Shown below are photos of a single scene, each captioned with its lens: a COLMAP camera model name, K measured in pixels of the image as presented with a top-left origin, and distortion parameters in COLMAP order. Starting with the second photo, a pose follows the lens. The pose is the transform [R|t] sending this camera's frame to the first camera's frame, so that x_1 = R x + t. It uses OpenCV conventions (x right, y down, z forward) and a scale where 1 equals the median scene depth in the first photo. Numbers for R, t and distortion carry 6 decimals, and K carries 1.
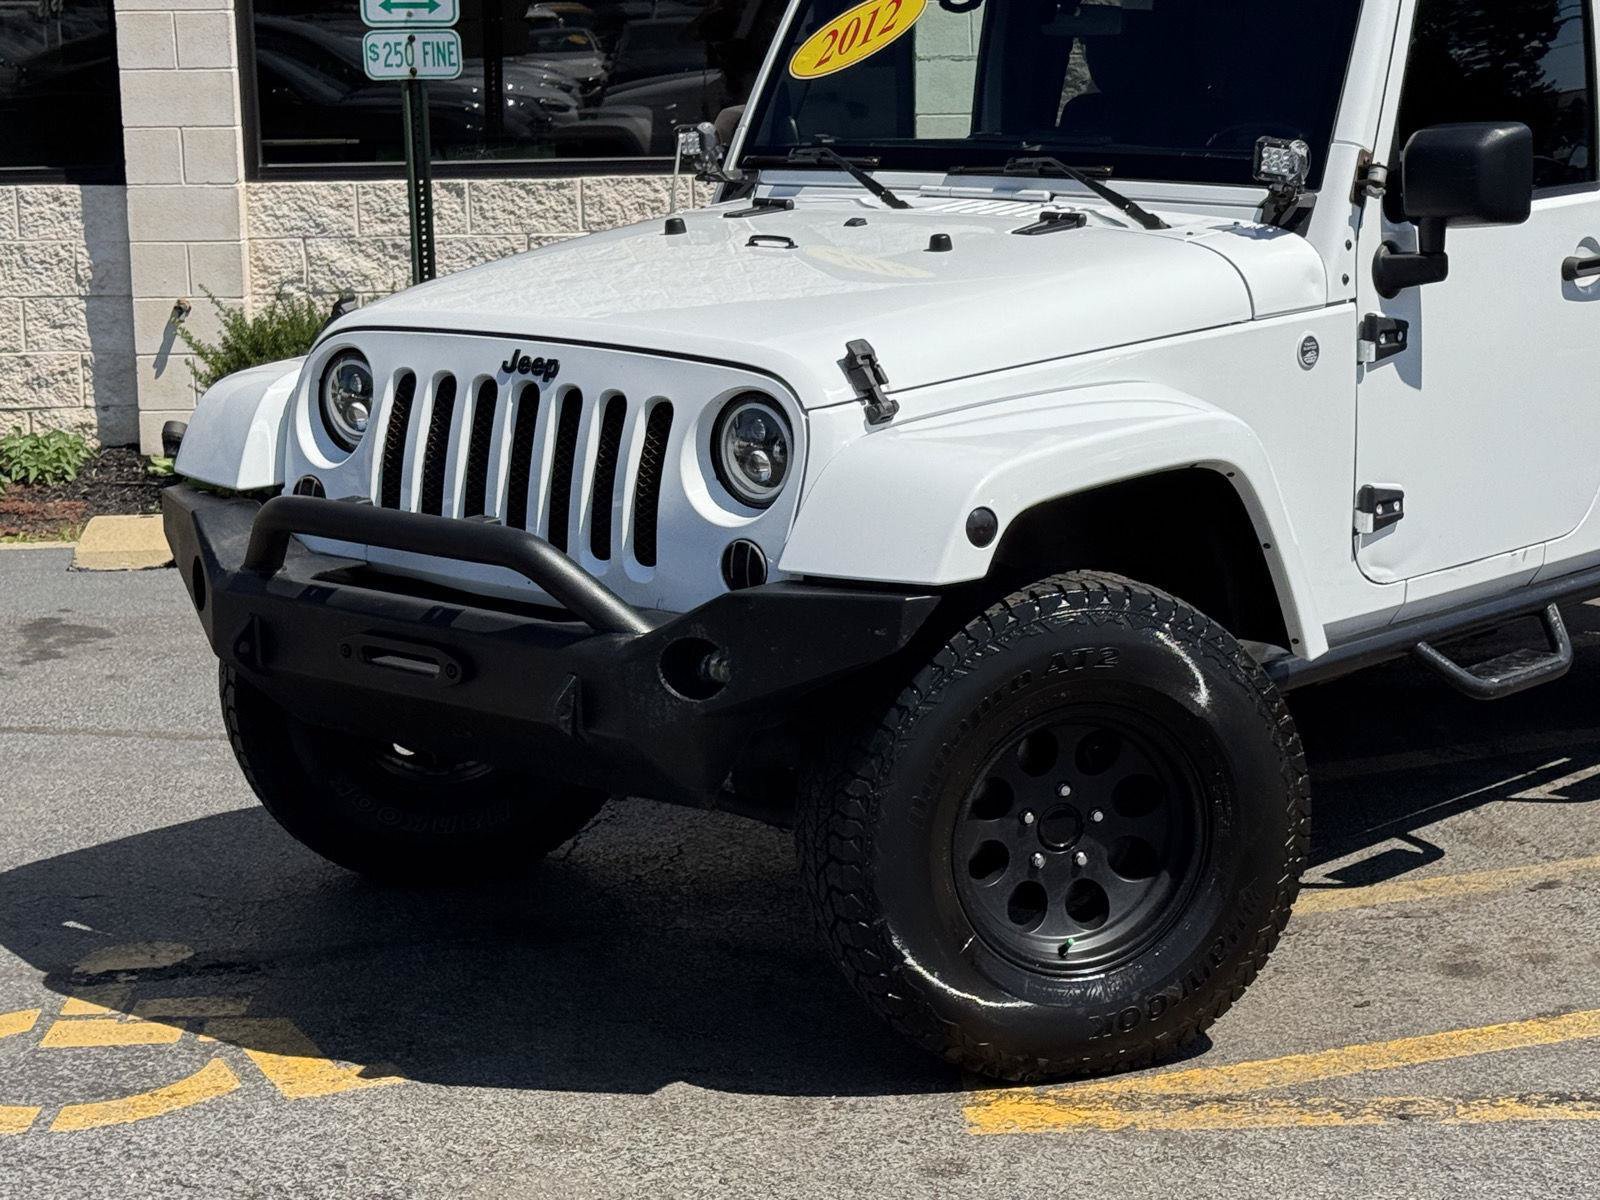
lens RADIAL K [[3231.0, 0, 805.9], [0, 3231.0, 537.2], [0, 0, 1]] dist [0.143140, -0.086757]
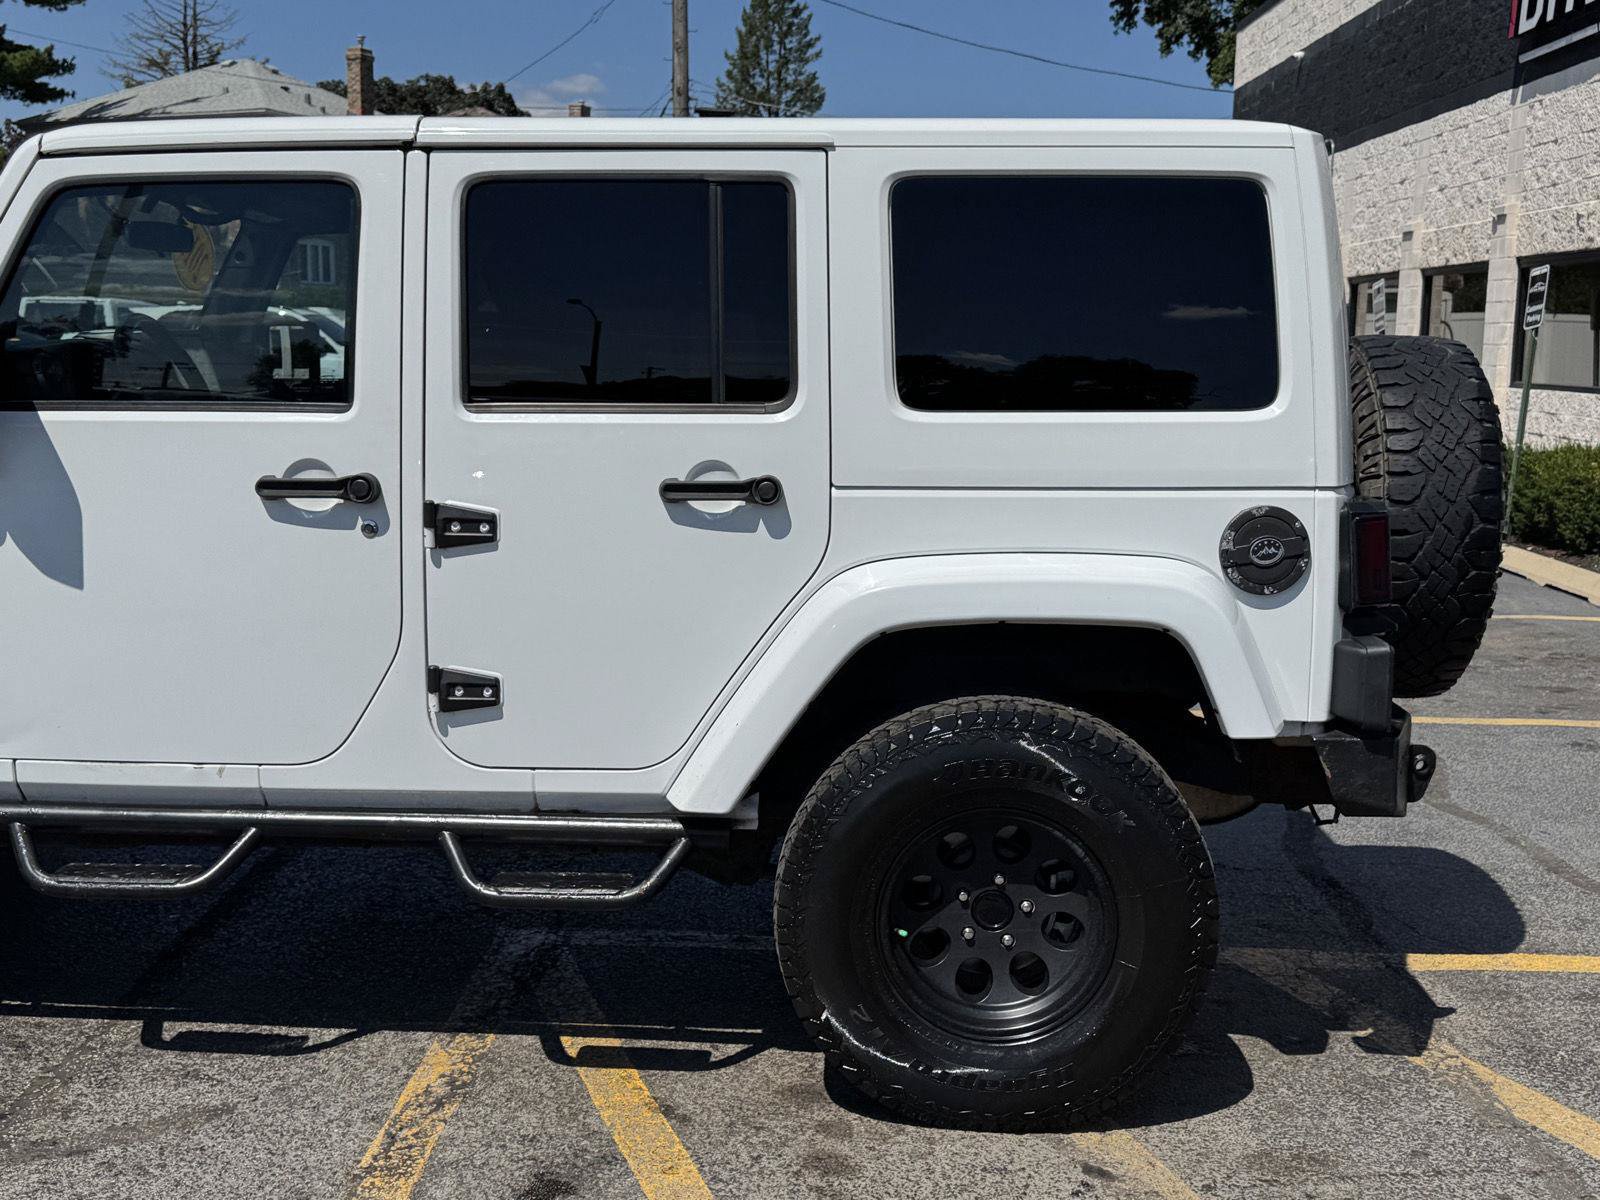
lens RADIAL K [[1793.3, 0, 800.0], [0, 1793.3, 600.0], [0, 0, 1]] dist [0.169867, -0.392844]
pose [[0.634679, 0.139928, -0.760002, 0.813315], [-0.157811, 0.986213, 0.049788, -0.110386], [0.756491, 0.088337, 0.648011, 0.843315]]
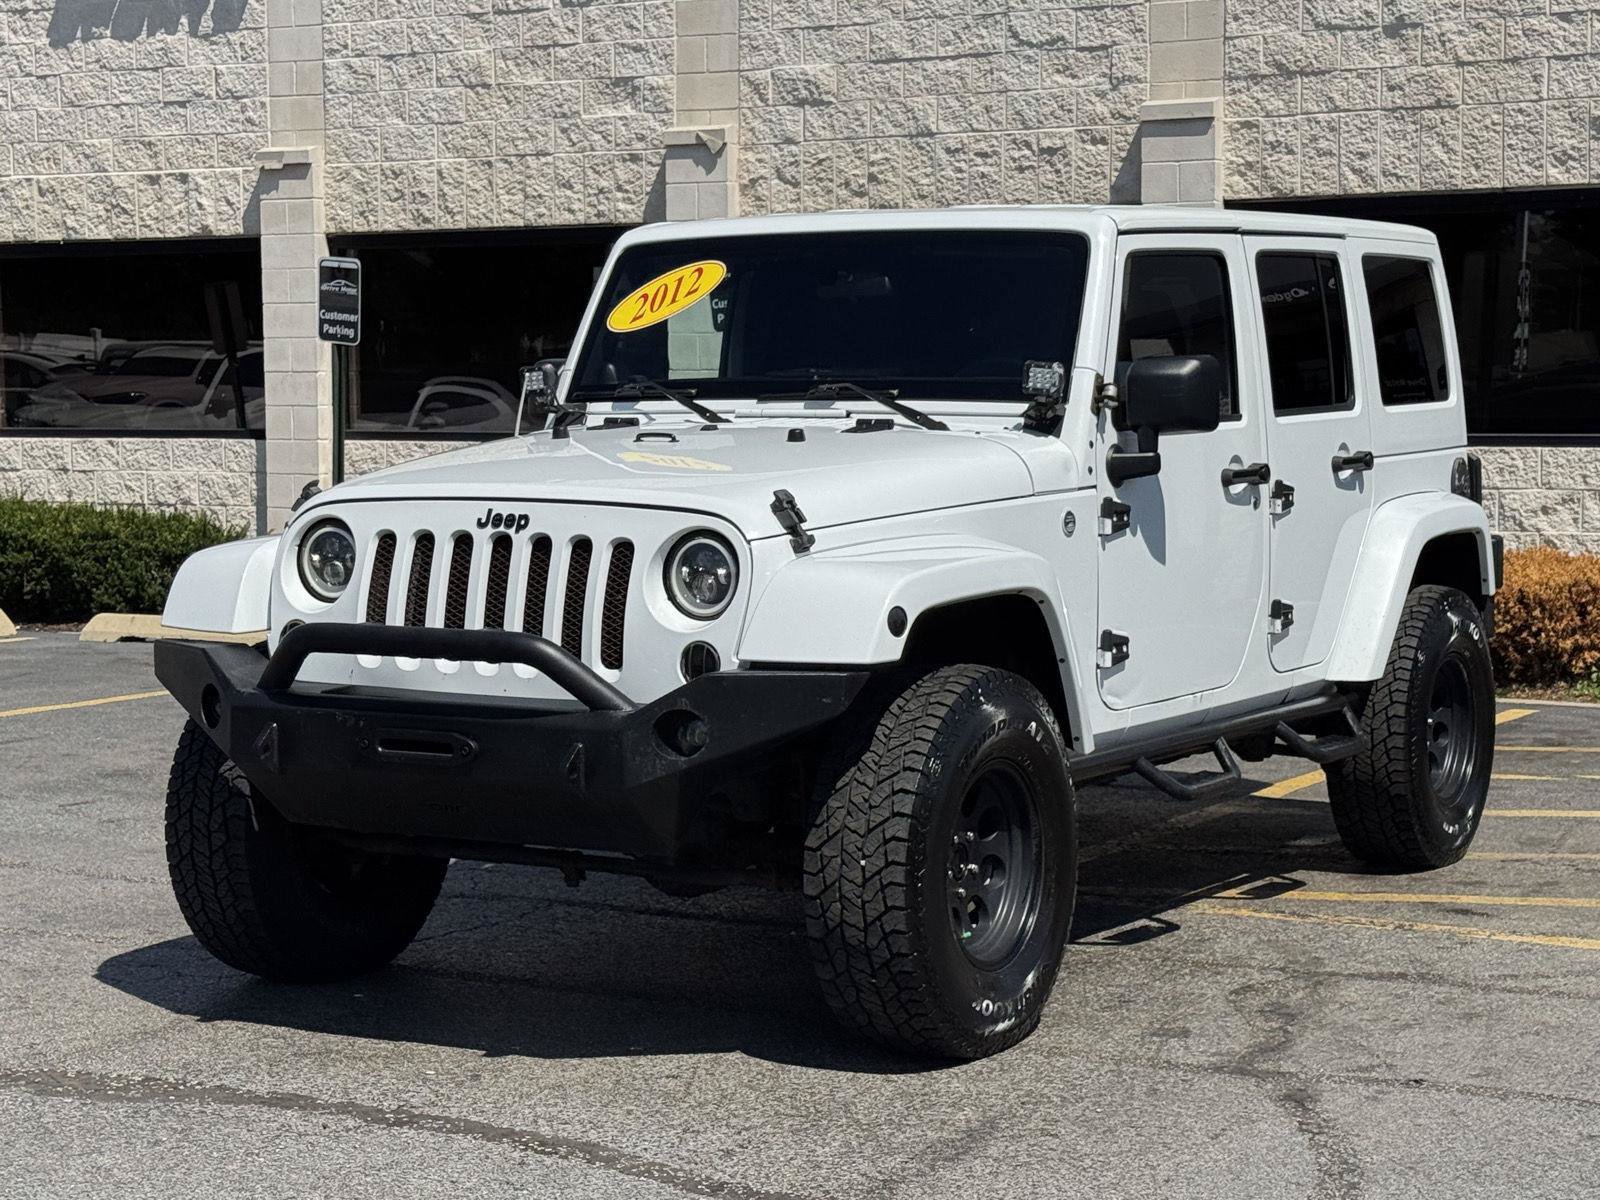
lens RADIAL K [[3097.7, 0, 782.6], [0, 3097.7, 577.8], [0, 0, 1]] dist [0.108326, -0.033623]
pose [[0.980722, -0.001127, 0.195407, -0.199815], [0.022829, 0.993797, -0.108845, 0.096870], [-0.194072, 0.111207, 0.974663, -0.189953]]
